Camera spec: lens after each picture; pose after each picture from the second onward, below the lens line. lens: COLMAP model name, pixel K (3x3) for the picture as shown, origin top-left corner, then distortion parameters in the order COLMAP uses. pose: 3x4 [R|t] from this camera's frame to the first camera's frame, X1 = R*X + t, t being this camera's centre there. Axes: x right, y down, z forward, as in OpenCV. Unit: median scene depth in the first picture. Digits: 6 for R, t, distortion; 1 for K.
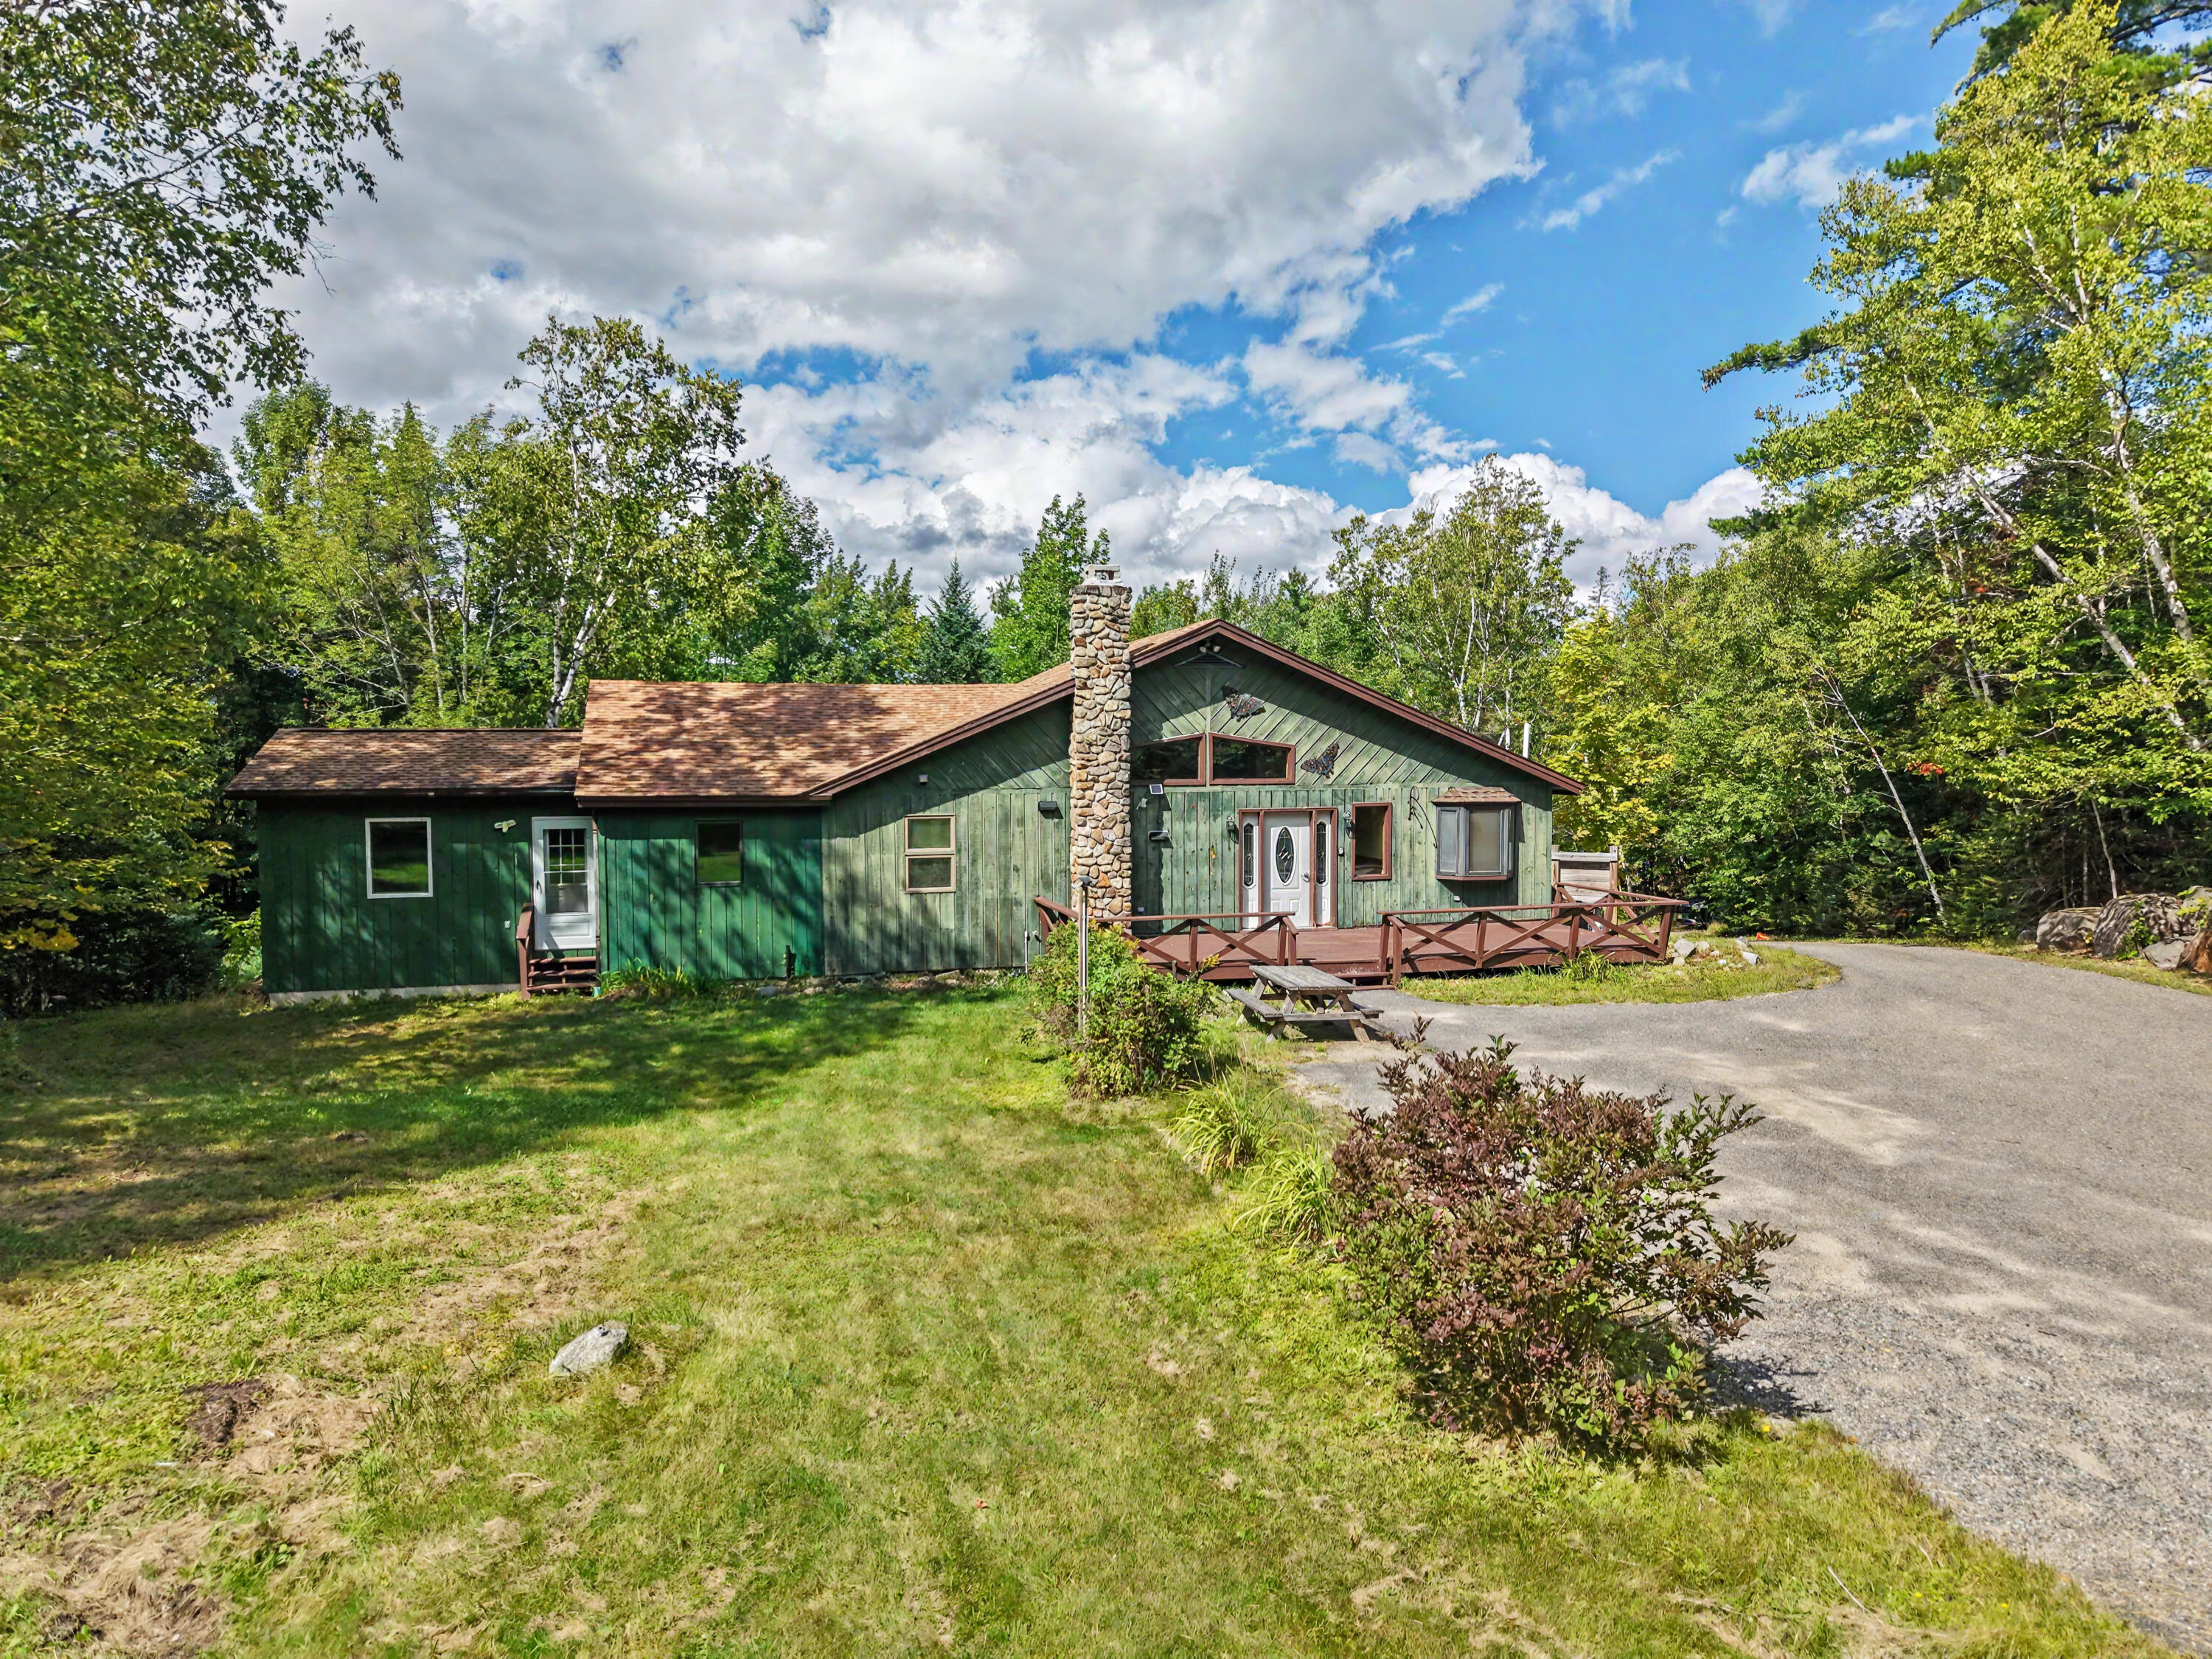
lens RADIAL K [[1511.8, 0, 1130.3], [0, 1511.8, 767.2], [0, 0, 1]] dist [0.022844, -0.025079]
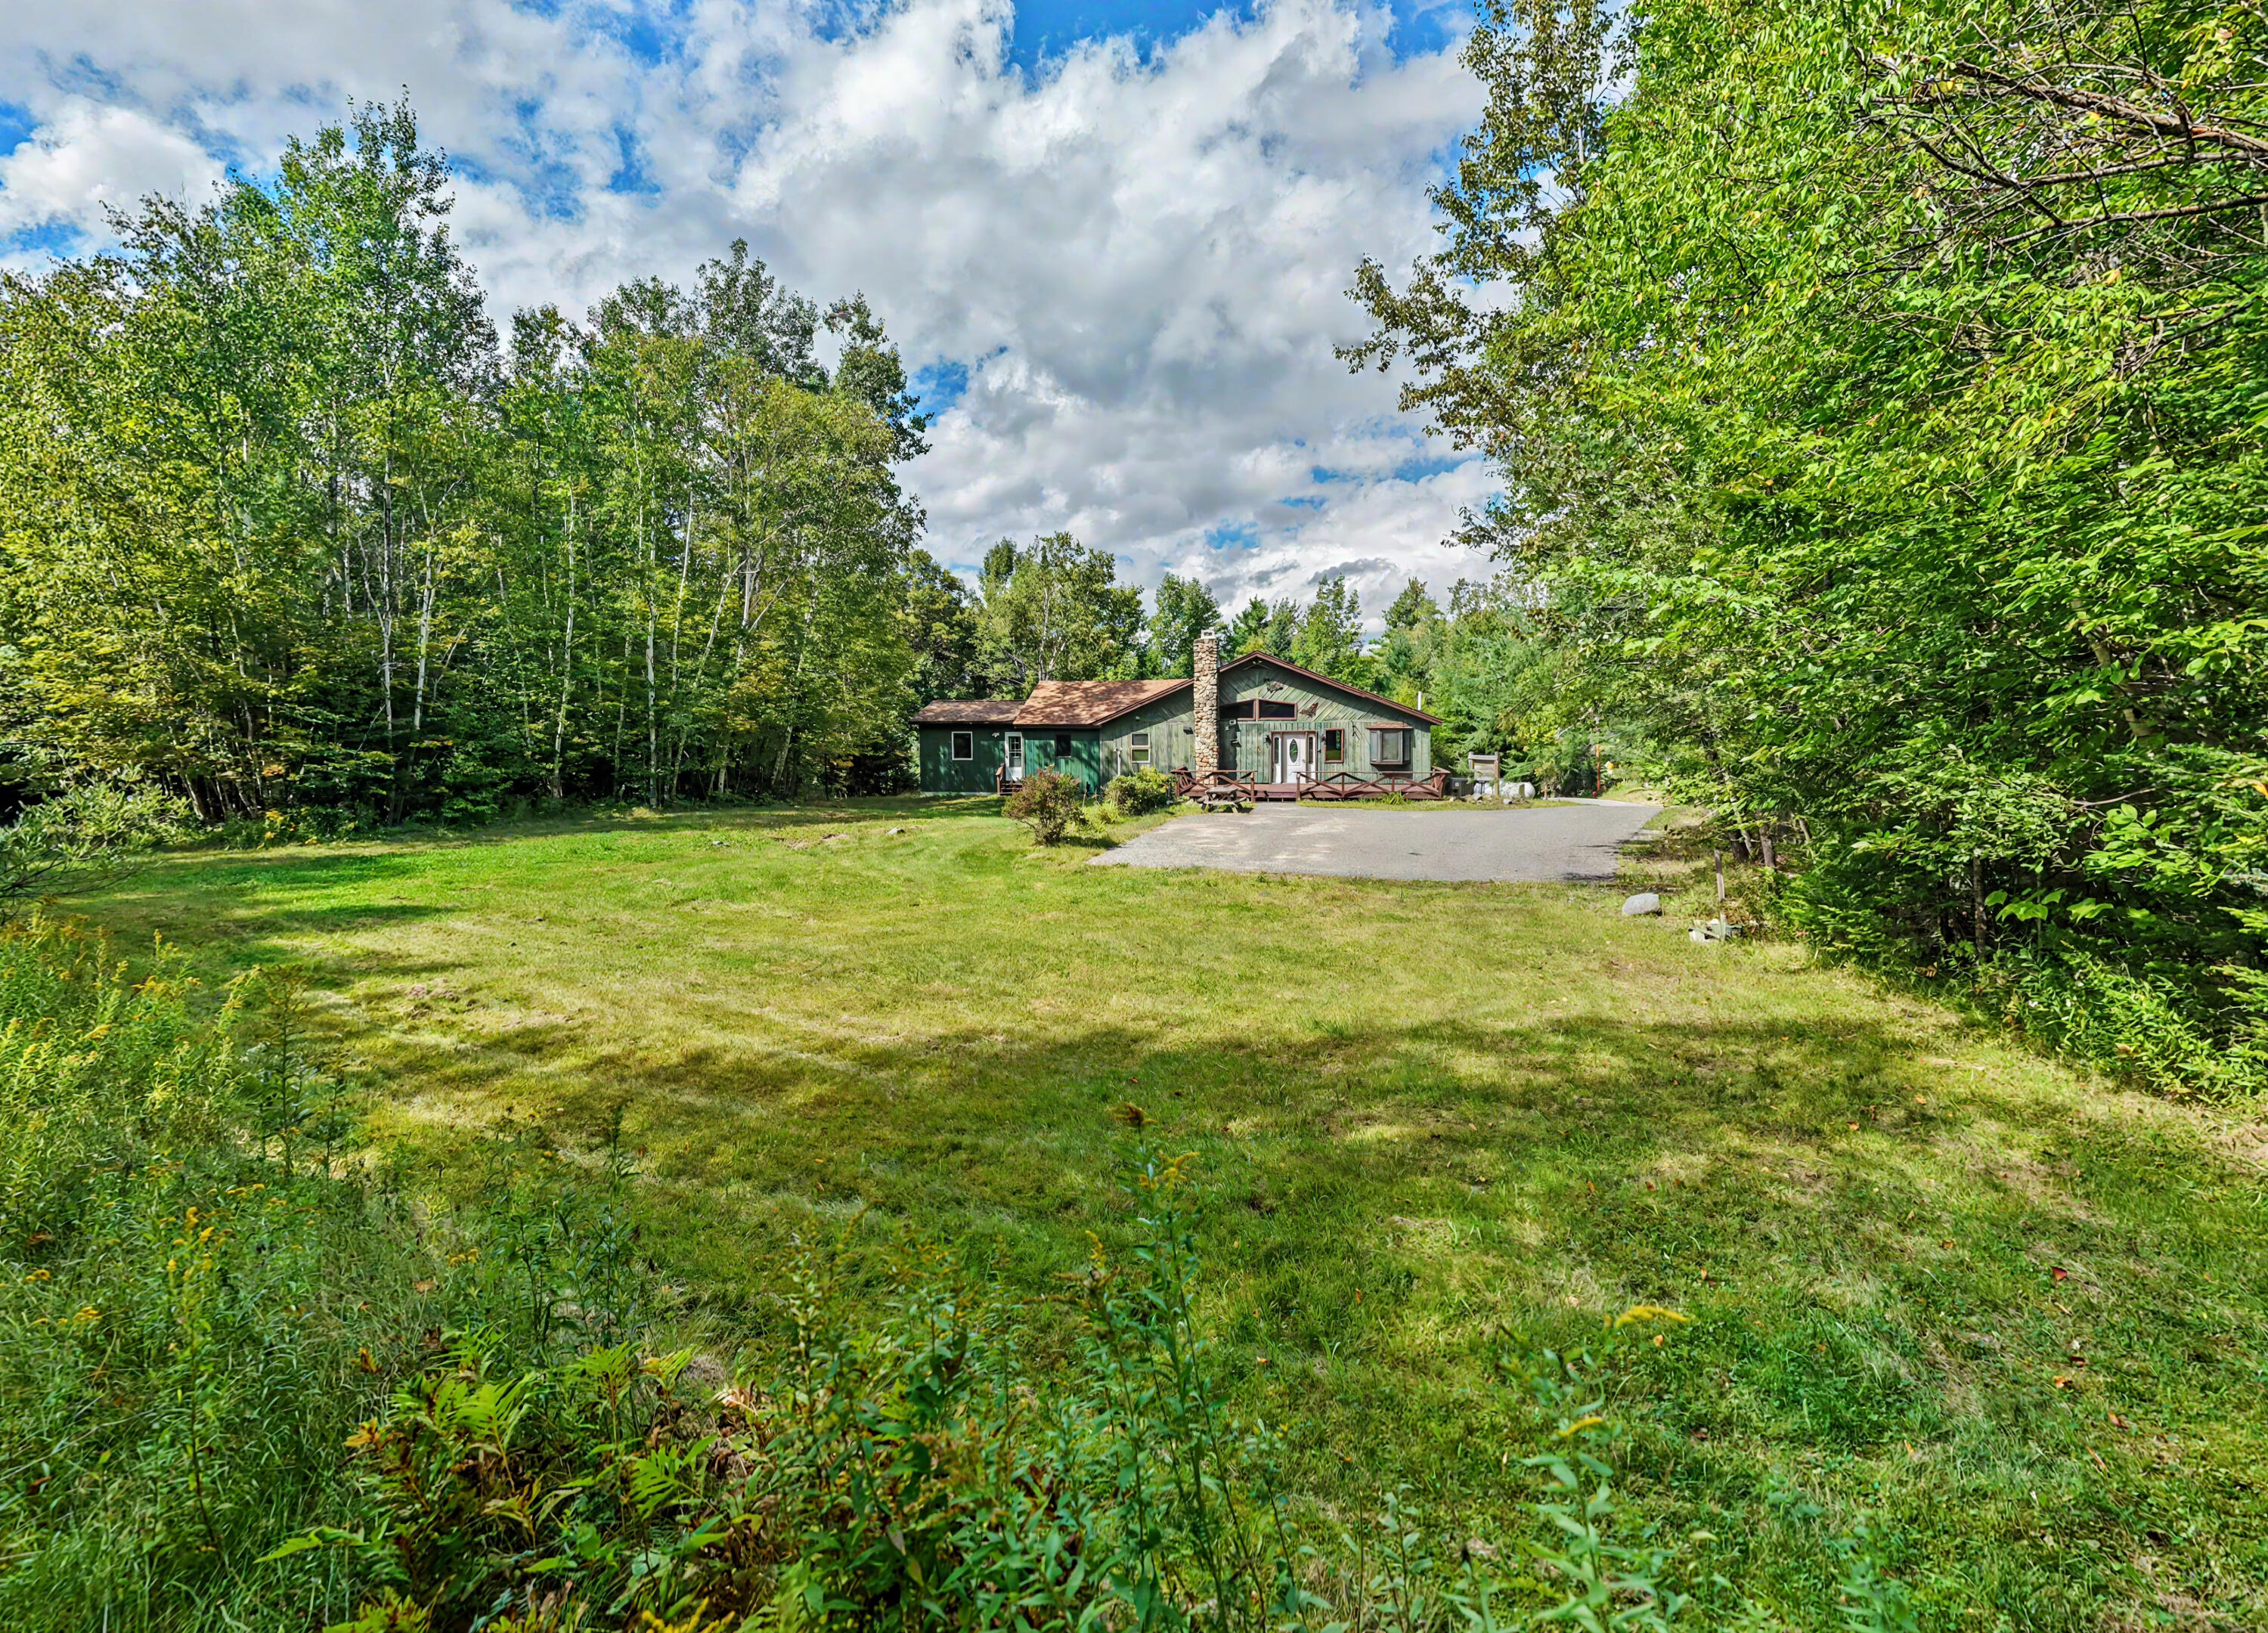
lens RADIAL K [[991.4, 0, 1140.8], [0, 991.4, 797.1], [0, 0, 1]] dist [0.001205, -0.000699]
pose [[0.910262, 0.029820, -0.412957, 0.533779], [-0.000115, 0.997421, 0.071771, 0.020232], [0.414033, -0.065283, 0.907918, -0.491282]]
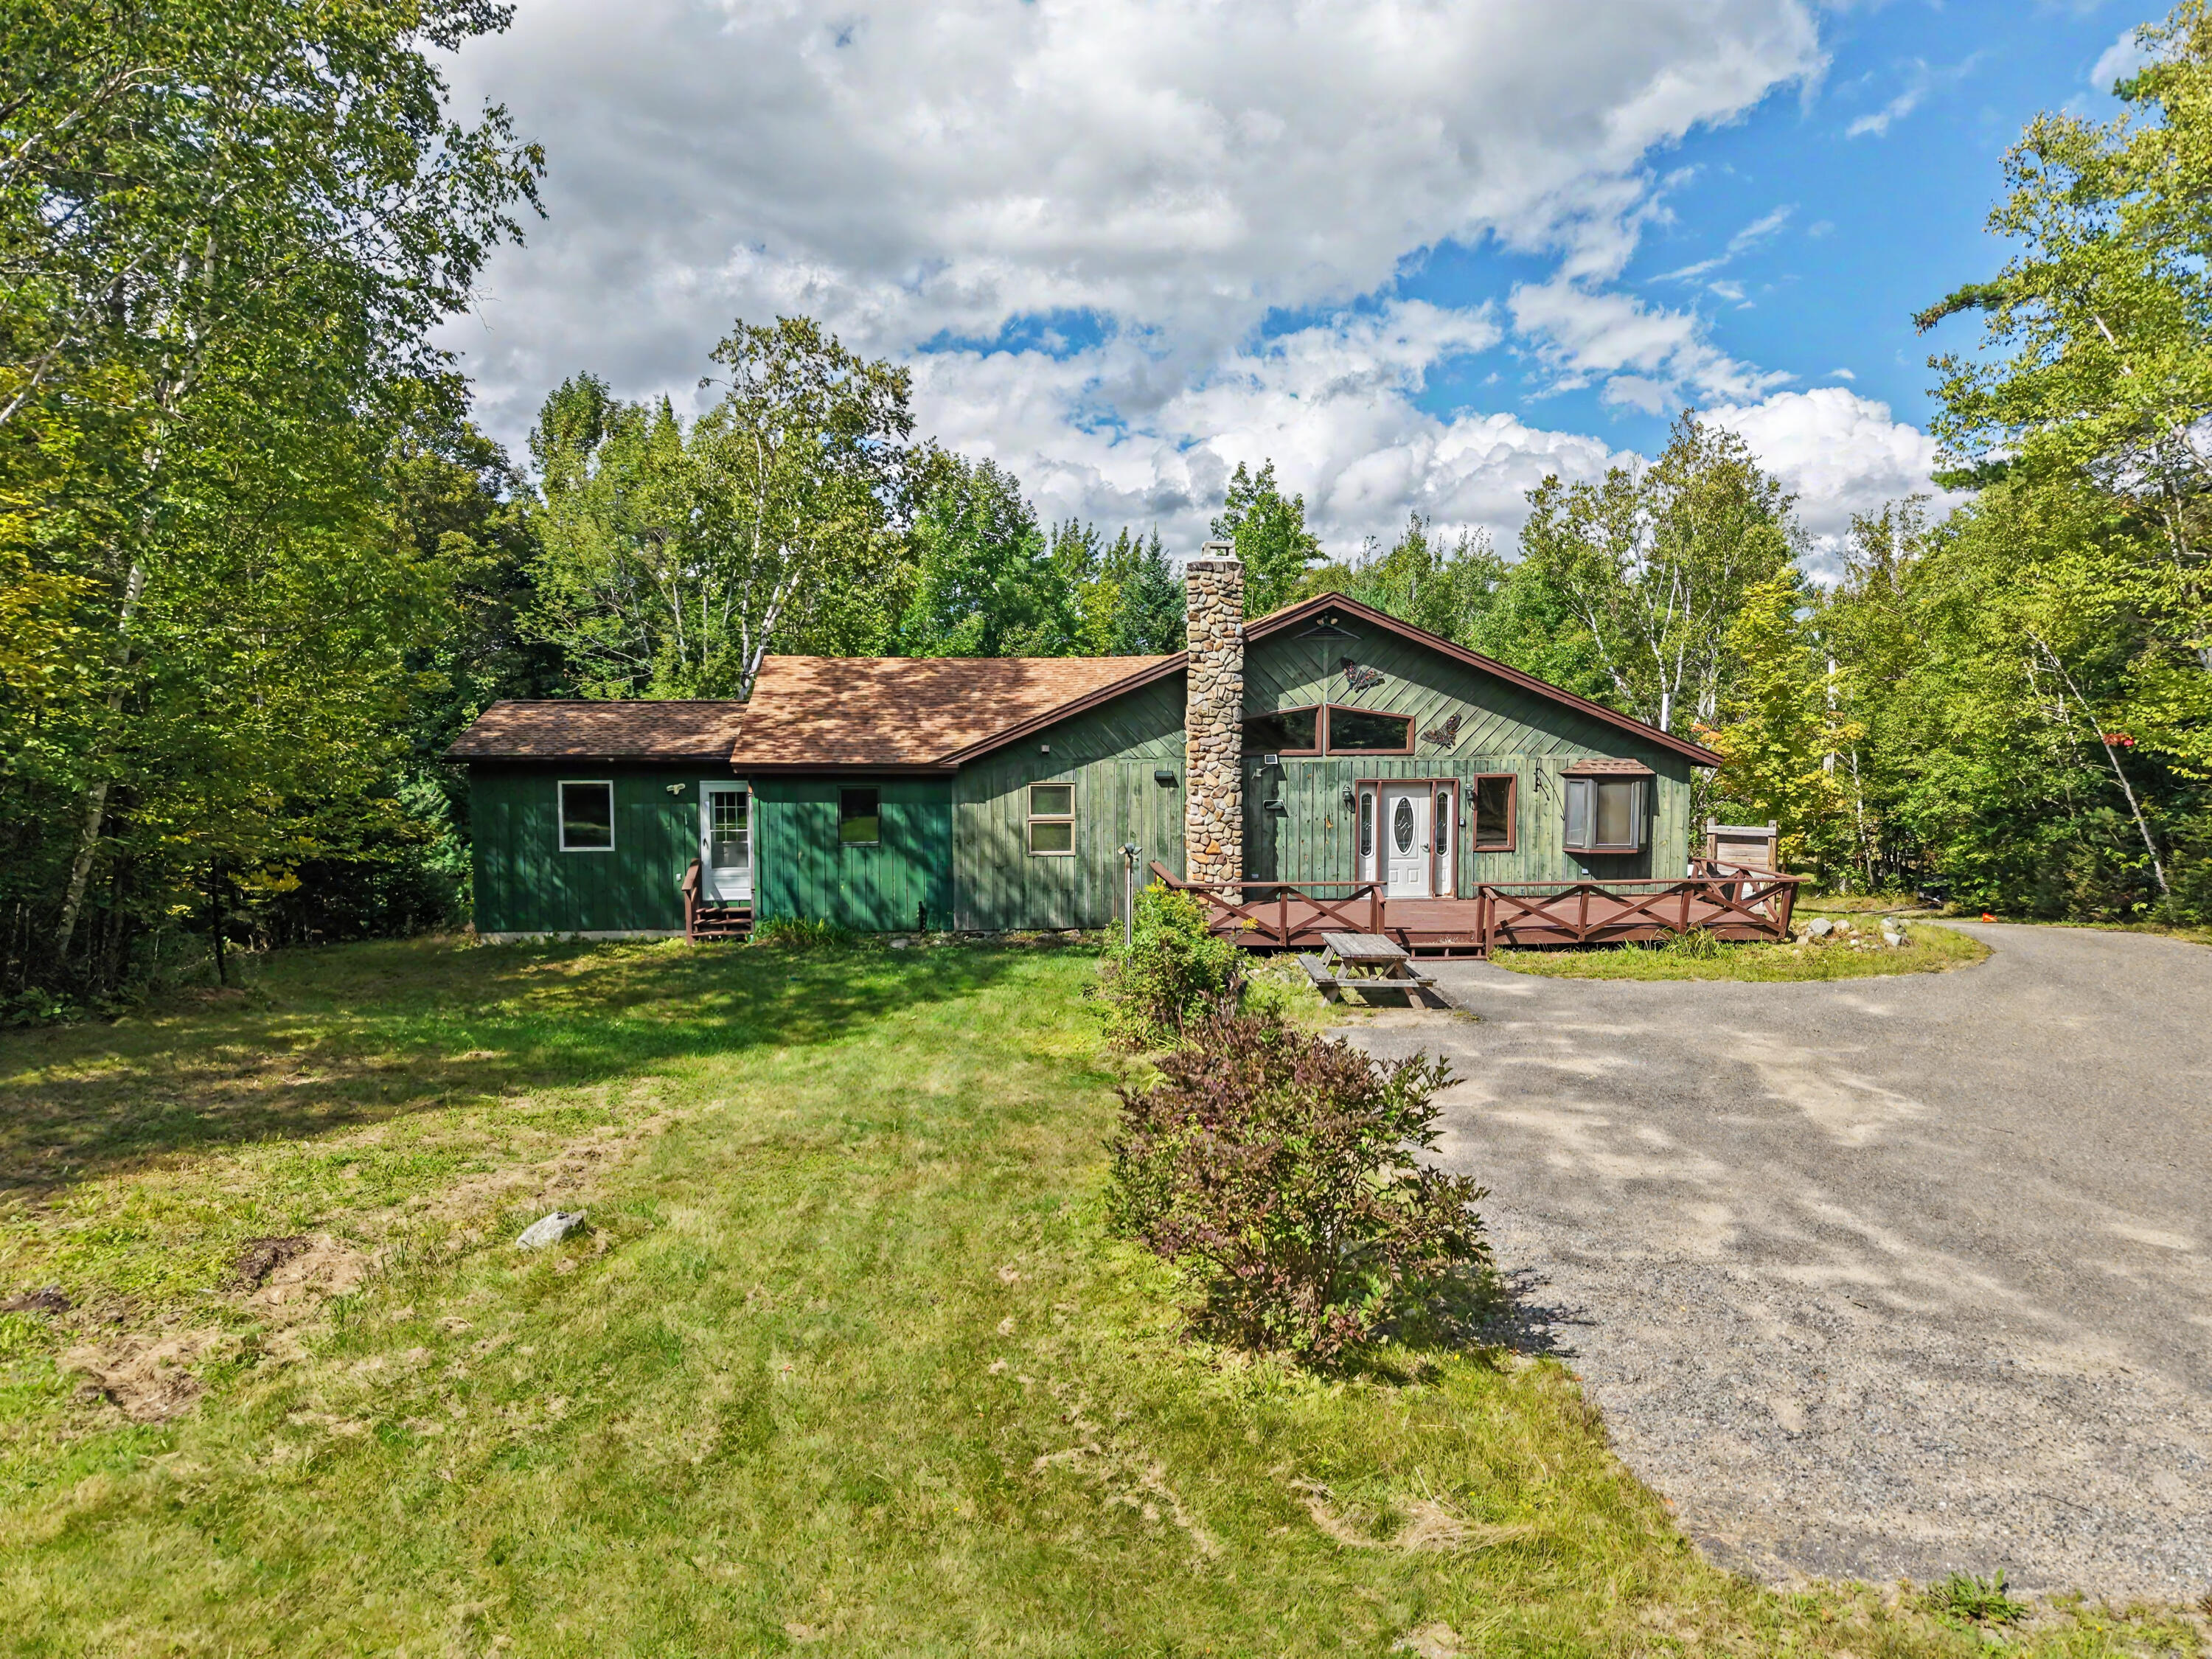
lens RADIAL K [[1511.8, 0, 1115.0], [0, 1511.8, 818.7], [0, 0, 1]] dist [0.022844, -0.025079]
pose [[0.983356, 0.013875, -0.181157, 0.098860], [-0.003038, 0.998196, 0.059958, -0.006492], [0.181662, -0.058409, 0.981625, -0.030182]]
